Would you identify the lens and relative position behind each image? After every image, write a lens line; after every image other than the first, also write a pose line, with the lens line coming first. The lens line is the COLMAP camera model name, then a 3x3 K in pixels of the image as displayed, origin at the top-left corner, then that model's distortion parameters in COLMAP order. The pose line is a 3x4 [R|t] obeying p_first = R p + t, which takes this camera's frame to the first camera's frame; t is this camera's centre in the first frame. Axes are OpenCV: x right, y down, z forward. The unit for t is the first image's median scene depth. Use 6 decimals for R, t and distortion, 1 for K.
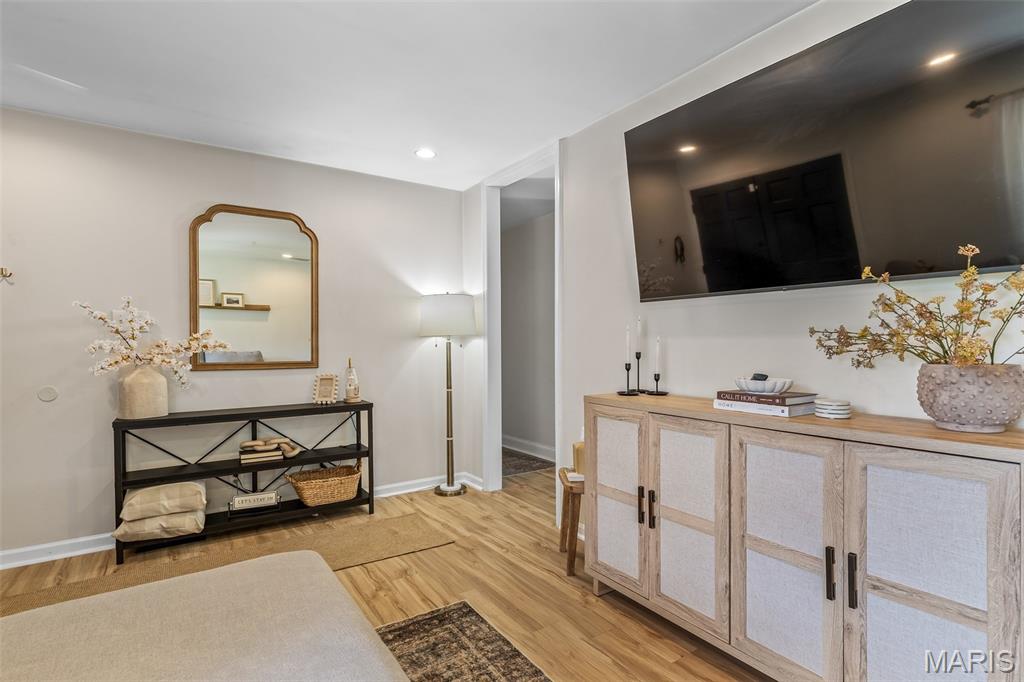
lens RADIAL K [[503.4, 0, 517.0], [0, 503.4, 344.8], [0, 0, 1]] dist [0.000672, -0.000231]
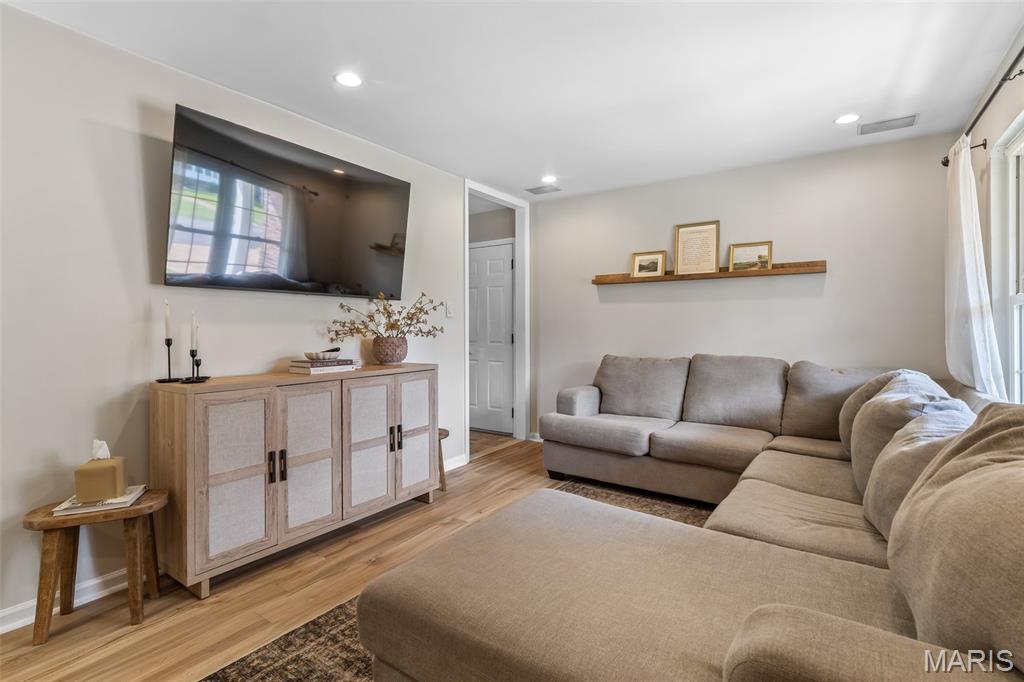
lens RADIAL K [[482.0, 0, 514.1], [0, 482.0, 332.5], [0, 0, 1]] dist [0.000943, -0.000426]
pose [[-0.356369, -0.002577, 0.934342, -0.754565], [0.013642, 0.999875, 0.007961, 0.003680], [-0.934246, 0.015583, -0.356289, 0.660966]]
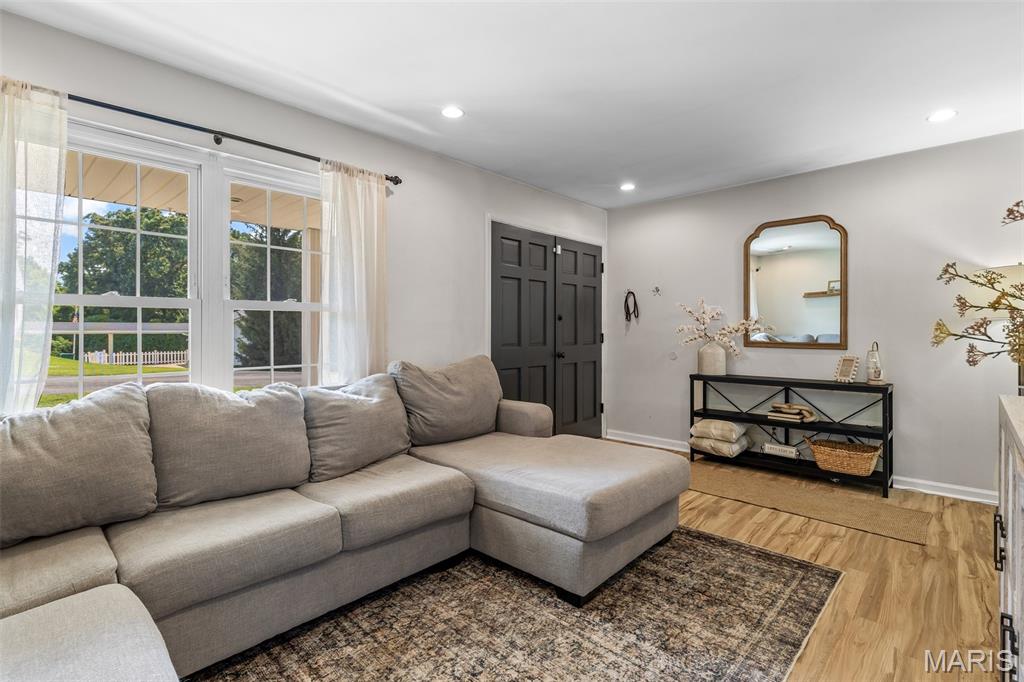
lens RADIAL K [[482.0, 0, 514.6], [0, 482.0, 331.7], [0, 0, 1]] dist [0.000943, -0.000426]
pose [[0.215976, 0.011753, -0.976328, 0.607340], [-0.003366, 0.999931, 0.011292, -0.003110], [0.976393, 0.000848, 0.216001, 0.092011]]
